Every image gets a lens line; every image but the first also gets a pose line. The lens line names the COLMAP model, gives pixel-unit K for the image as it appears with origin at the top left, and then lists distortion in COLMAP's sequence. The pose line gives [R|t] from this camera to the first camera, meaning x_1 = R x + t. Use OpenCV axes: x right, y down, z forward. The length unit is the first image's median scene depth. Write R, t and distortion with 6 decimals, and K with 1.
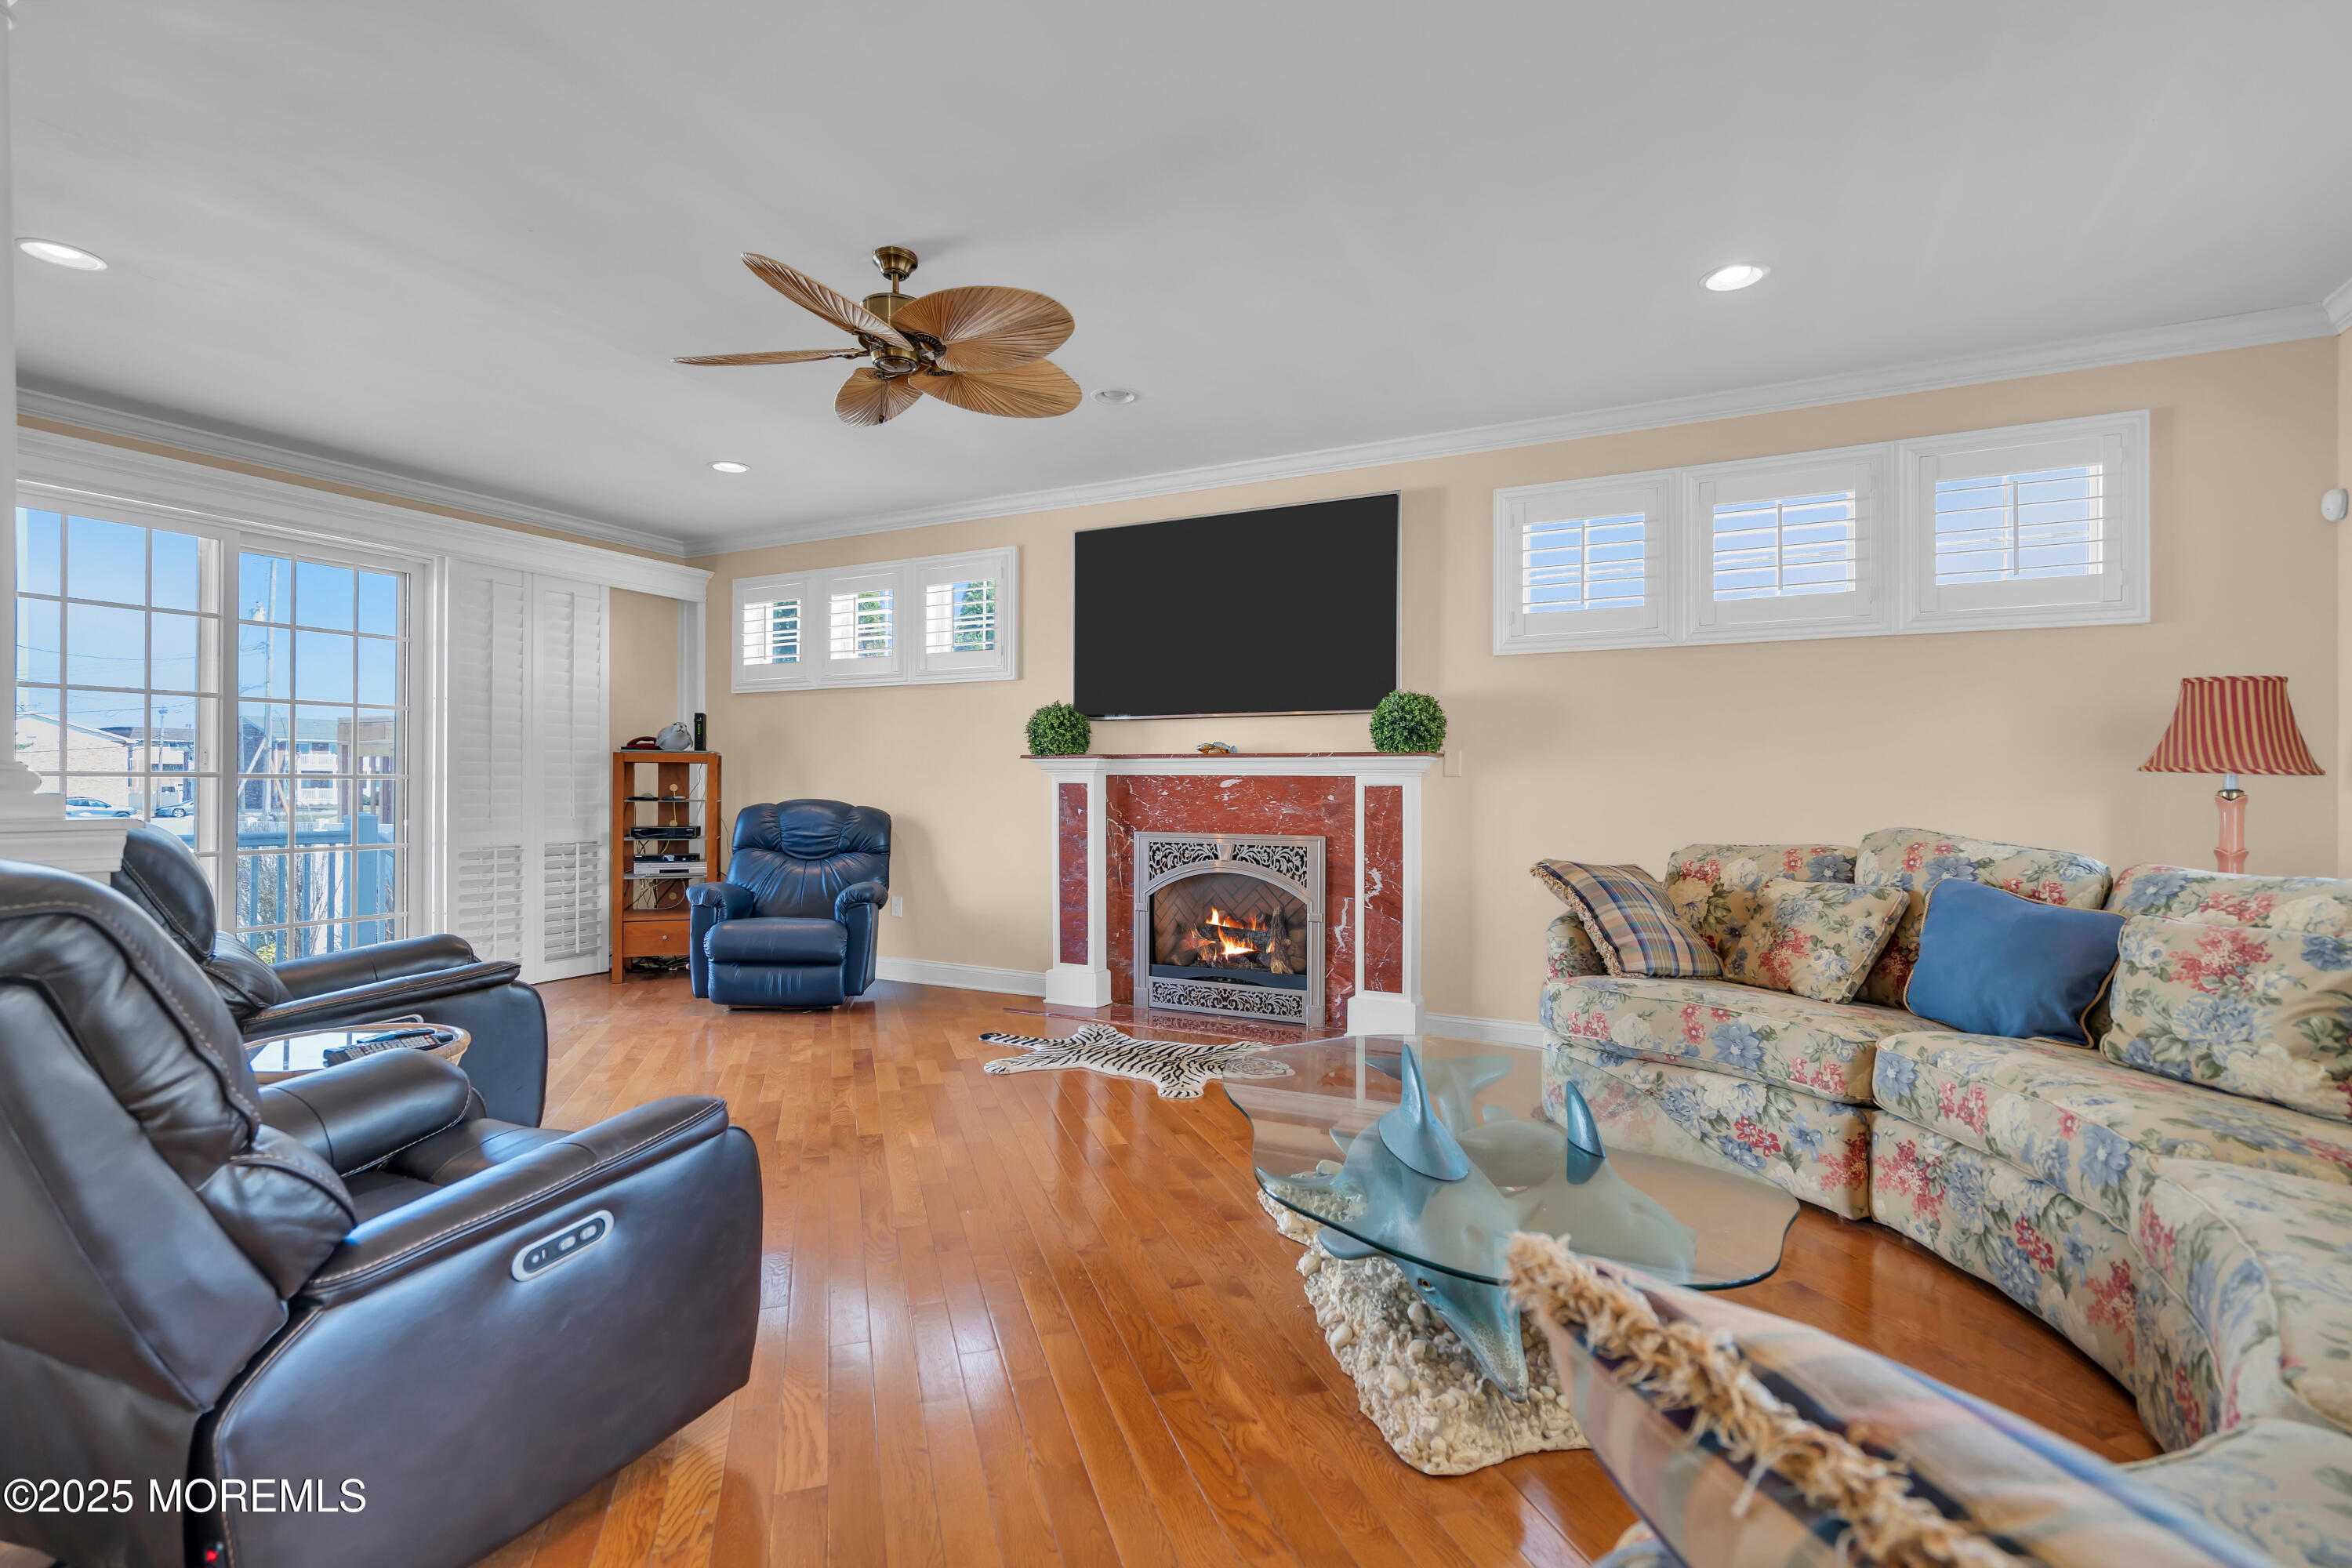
lens RADIAL K [[1082.1, 0, 1181.6], [0, 1082.1, 781.1], [0, 0, 1]] dist [-0.000661, 0.002927]
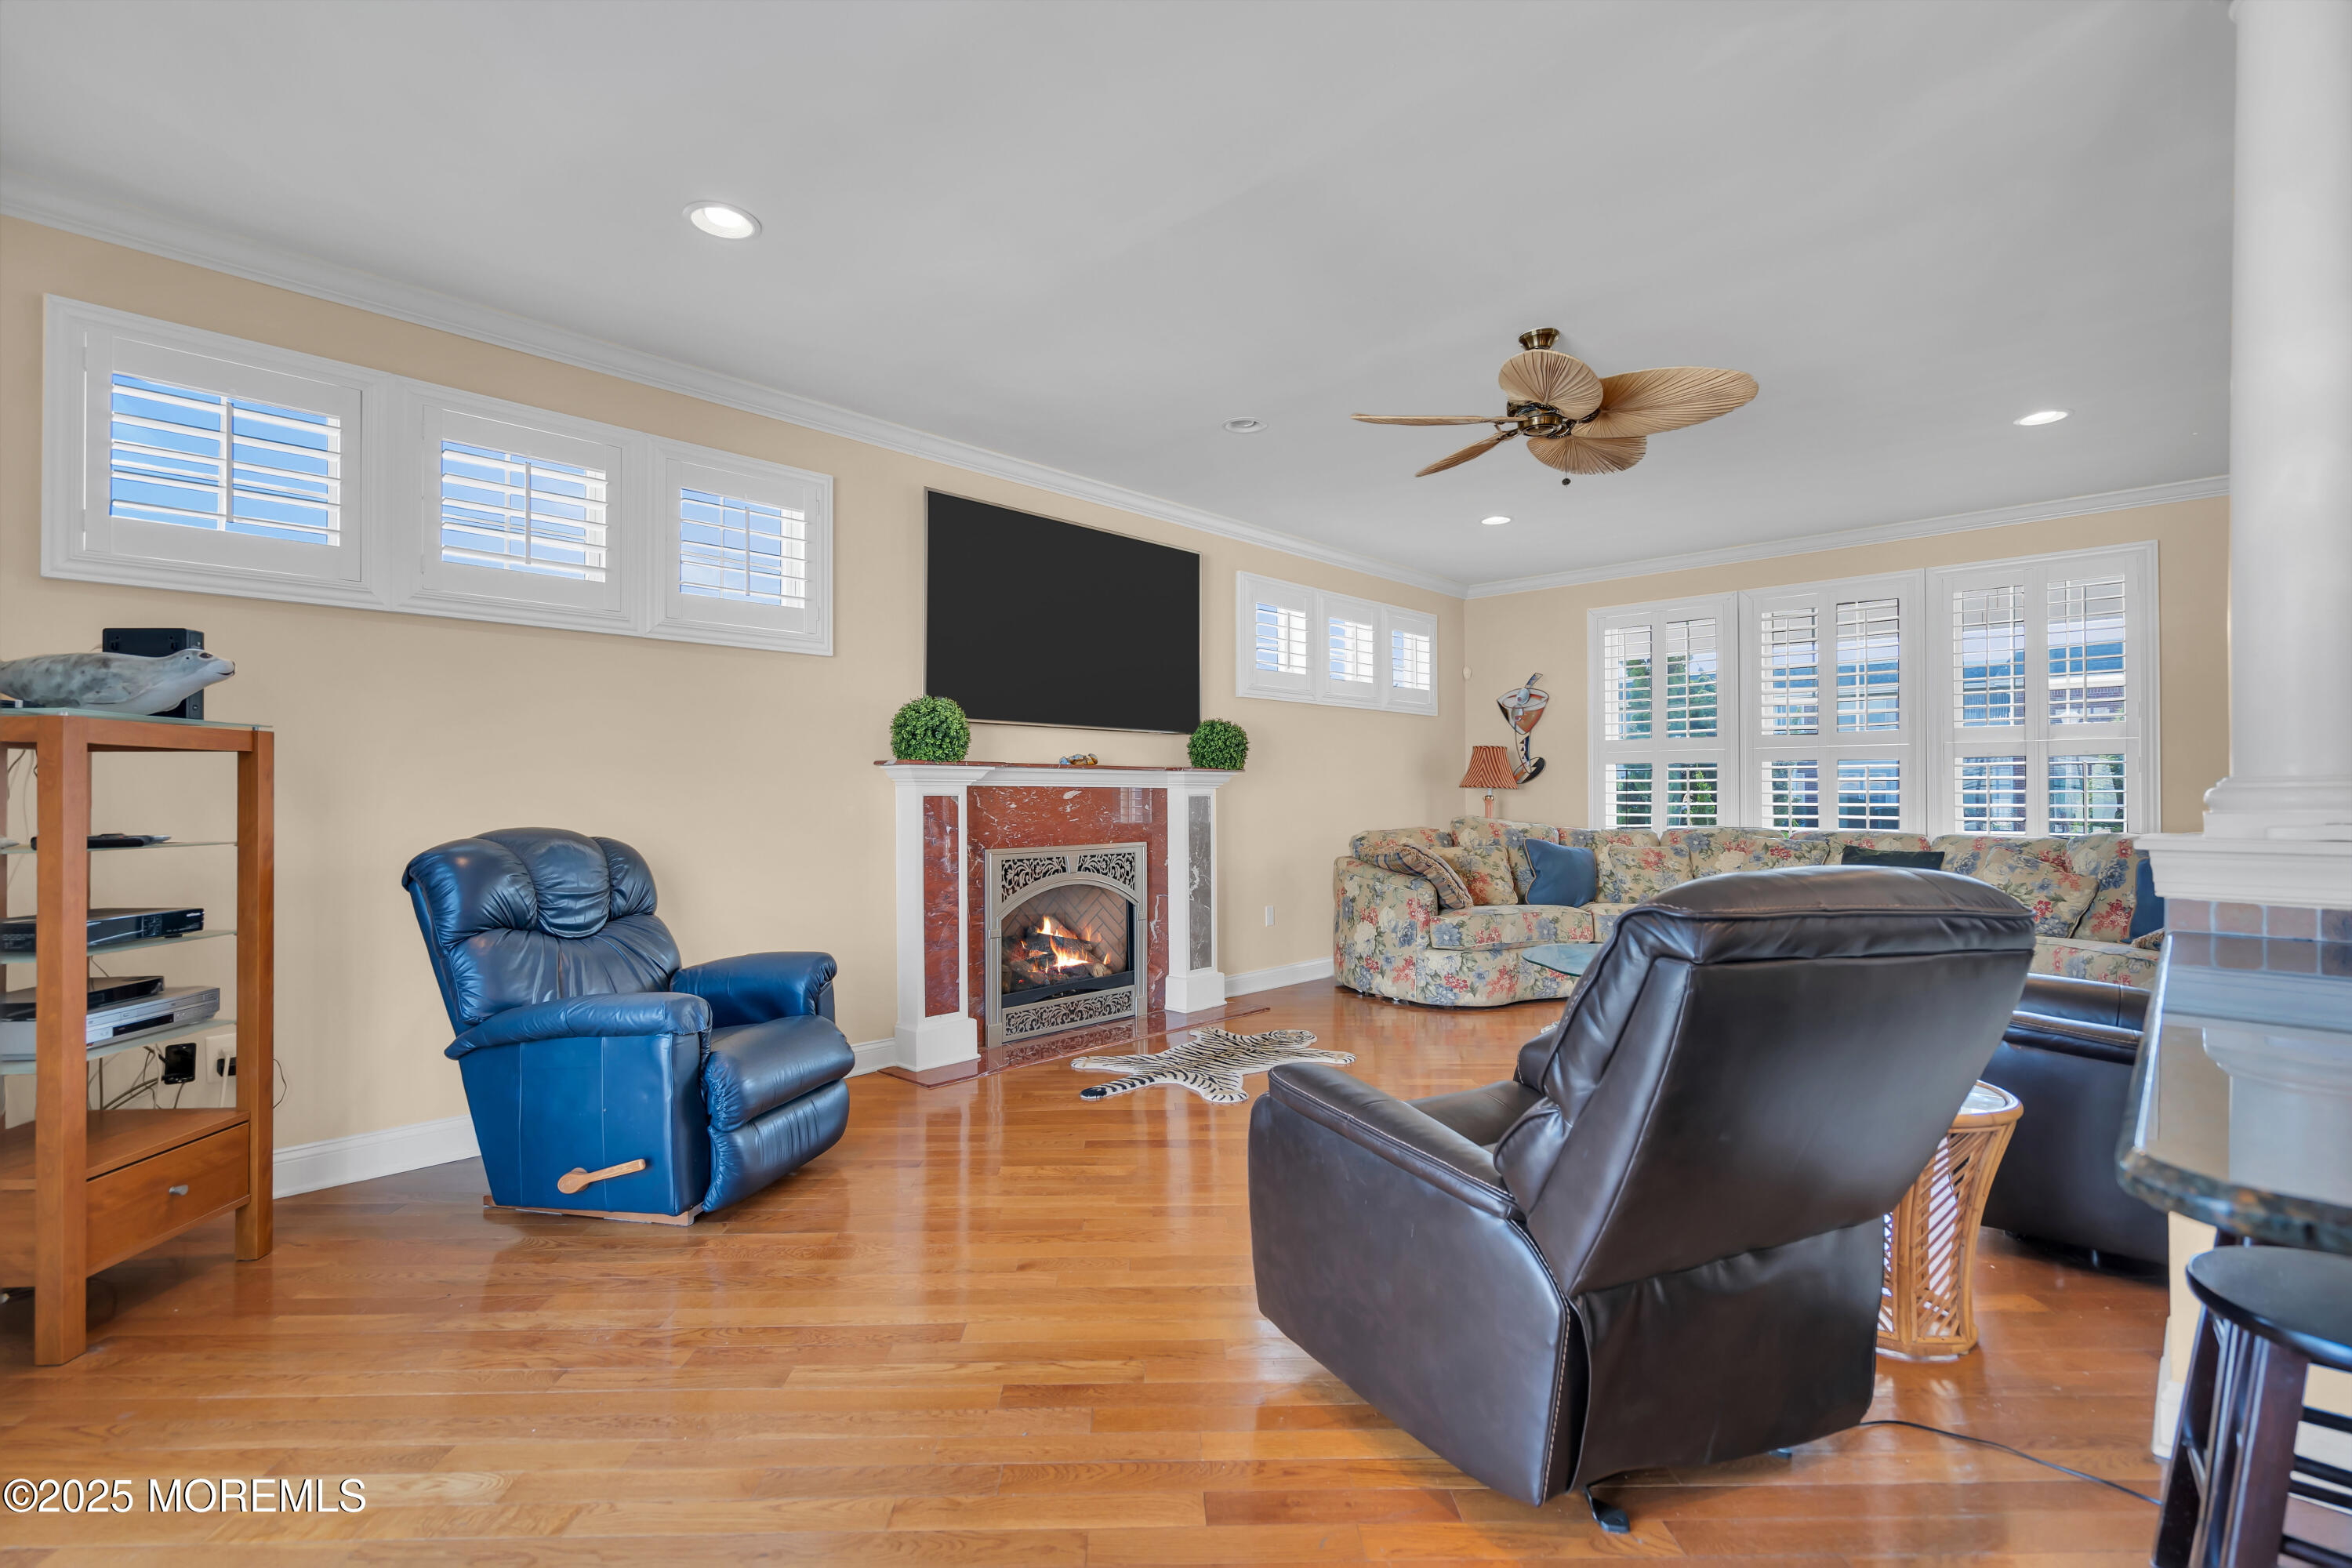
lens RADIAL K [[1082.1, 0, 1176.9], [0, 1082.1, 788.9], [0, 0, 1]] dist [-0.000661, 0.002927]
pose [[0.272302, 0.000509, 0.962212, -1.036573], [-0.002187, 0.999998, 0.000089, -0.004231], [-0.962209, -0.002128, 0.272303, 0.743491]]
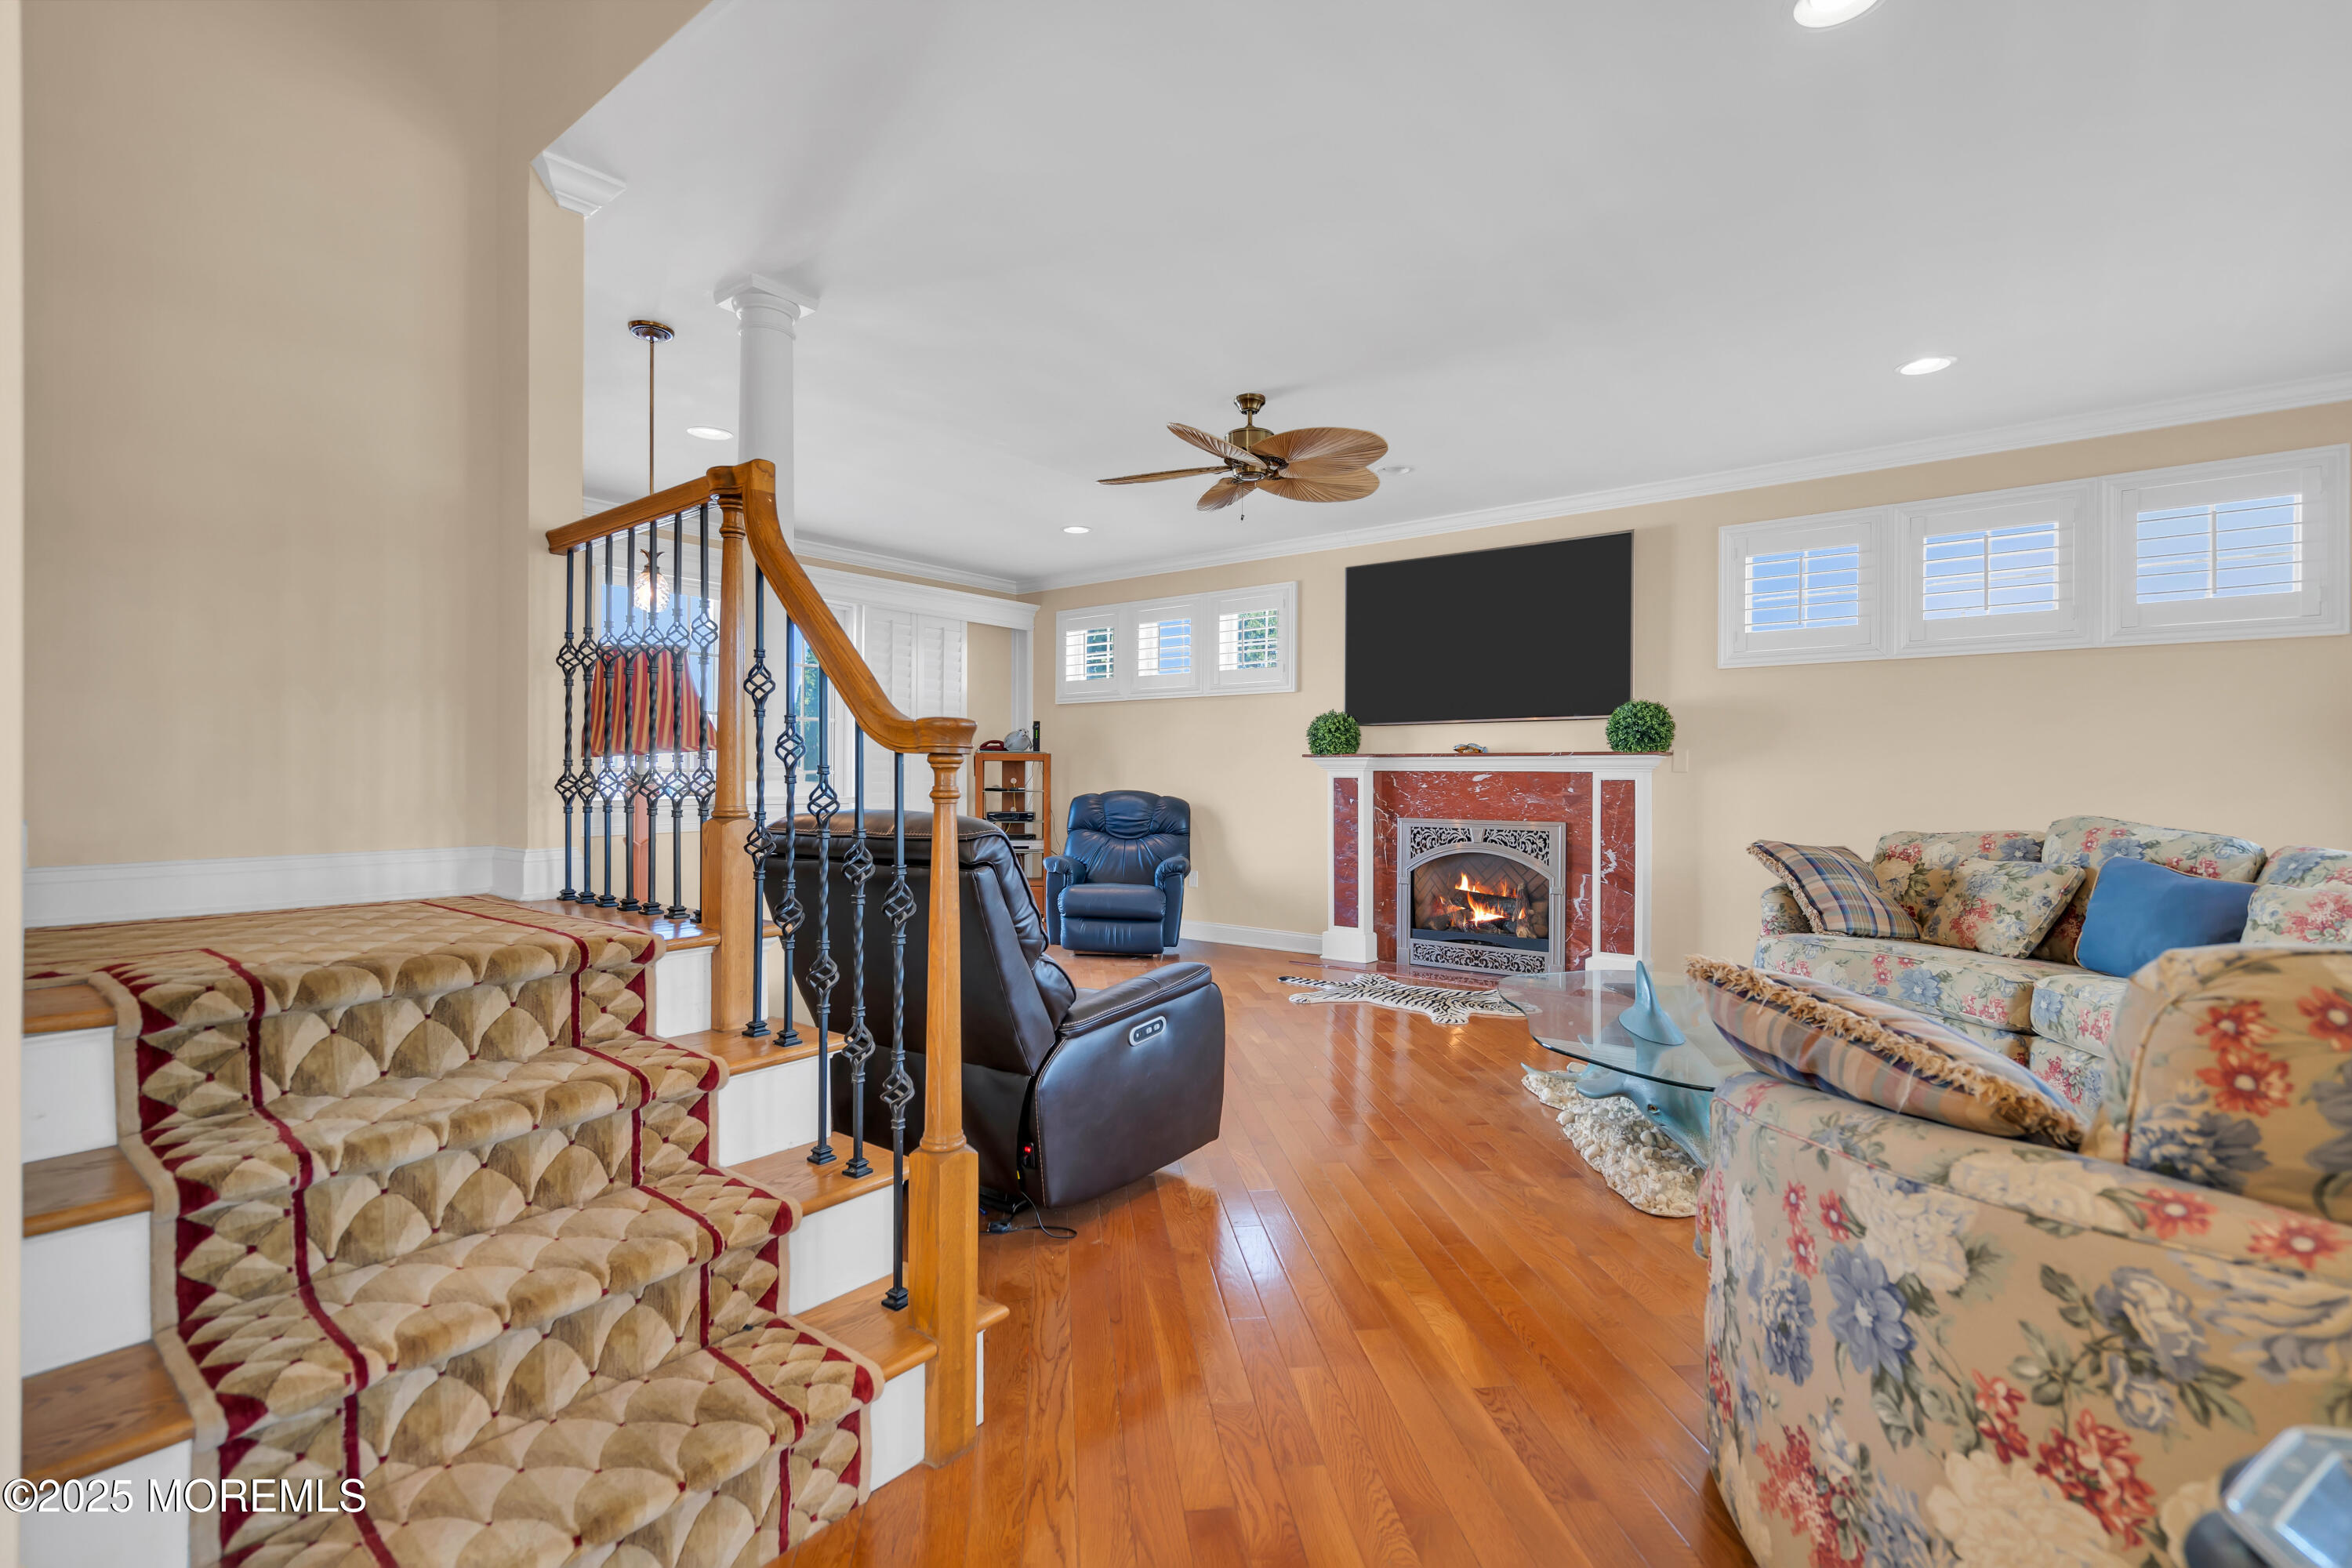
lens RADIAL K [[1082.1, 0, 1177.2], [0, 1082.1, 783.5], [0, 0, 1]] dist [-0.000661, 0.002927]
pose [[0.980705, 0.001748, -0.195488, -0.059483], [-0.000321, 0.999973, 0.007329, -0.000298], [0.195495, -0.007125, 0.980679, -0.275074]]
